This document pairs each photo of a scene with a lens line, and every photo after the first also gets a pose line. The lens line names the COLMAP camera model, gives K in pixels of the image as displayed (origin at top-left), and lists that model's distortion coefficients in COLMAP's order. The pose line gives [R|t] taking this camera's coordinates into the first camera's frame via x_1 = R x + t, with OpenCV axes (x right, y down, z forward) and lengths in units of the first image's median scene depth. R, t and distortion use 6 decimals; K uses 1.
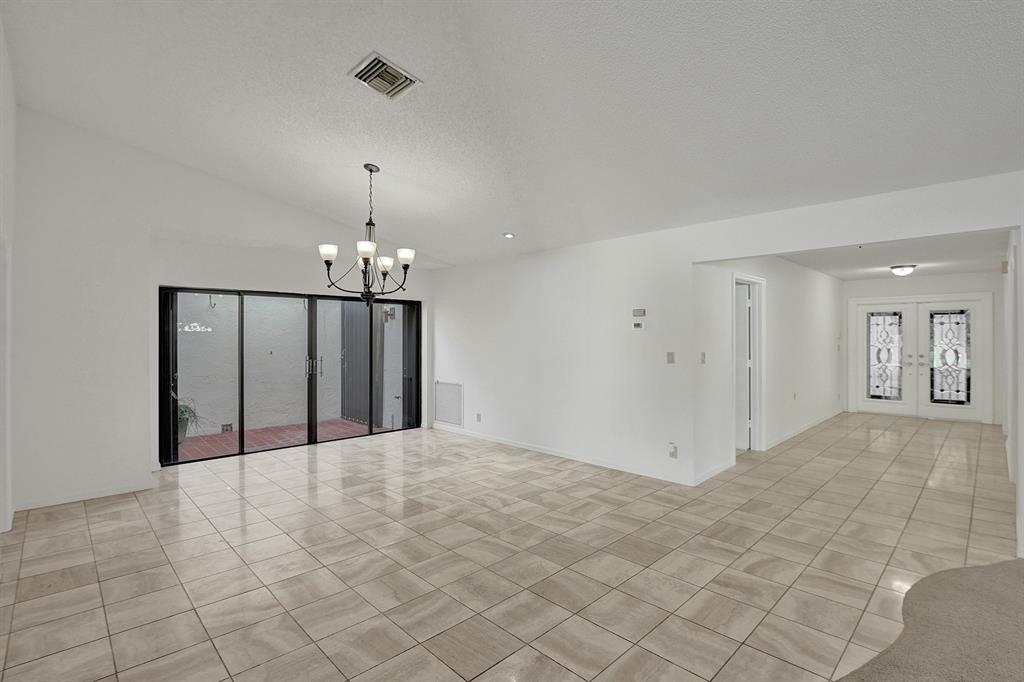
lens RADIAL K [[482.2, 0, 509.9], [0, 482.2, 337.8], [0, 0, 1]] dist [-0.026559, 0.001963]
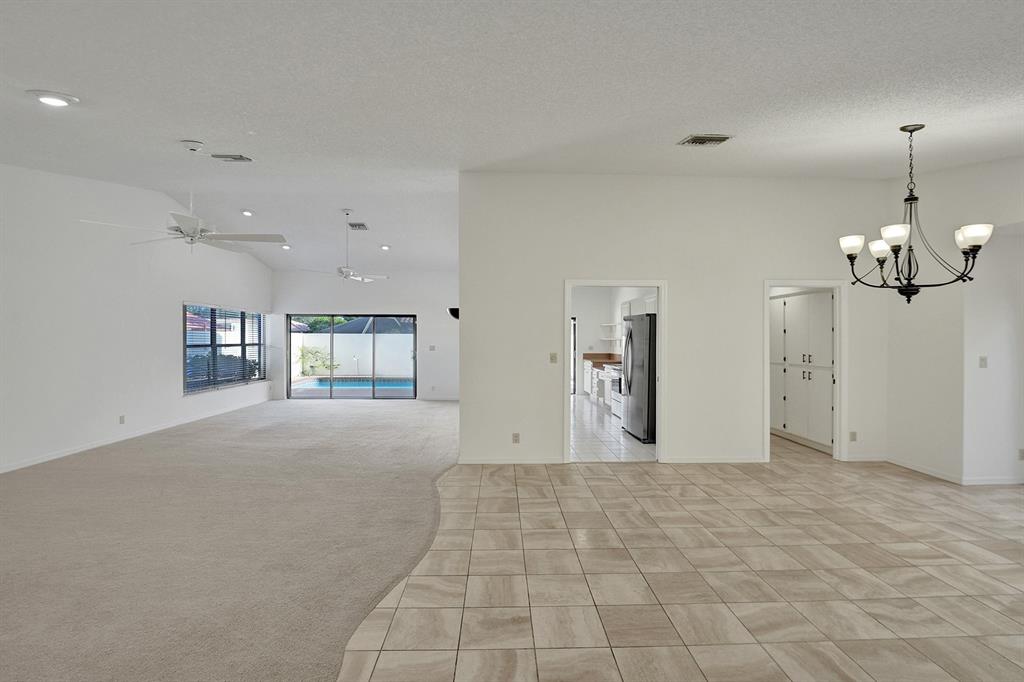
lens RADIAL K [[482.2, 0, 517.5], [0, 482.2, 337.2], [0, 0, 1]] dist [-0.026559, 0.001963]
pose [[-0.665572, -0.002302, -0.746330, 0.736229], [-0.004325, 0.999990, 0.000773, -0.005251], [0.746321, 0.003742, -0.665576, 1.050900]]
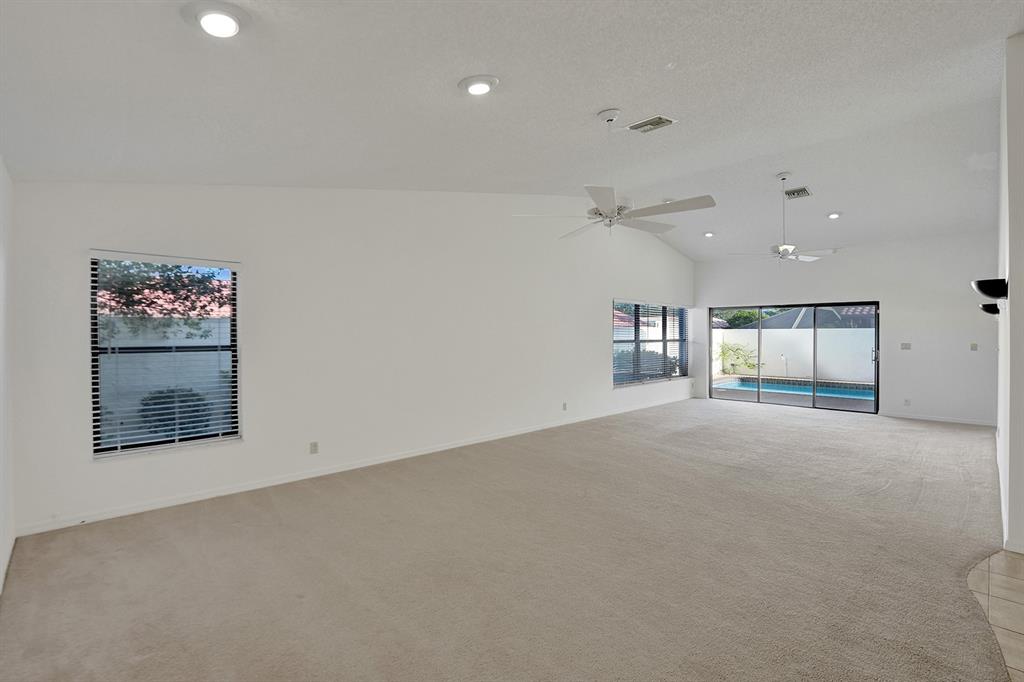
lens RADIAL K [[482.2, 0, 501.4], [0, 482.2, 345.8], [0, 0, 1]] dist [-0.026559, 0.001963]
pose [[-0.999968, 0.004761, 0.006409, 0.648546], [0.004929, 0.999641, 0.026333, -0.000420], [-0.006281, 0.026364, -0.999633, 0.788730]]
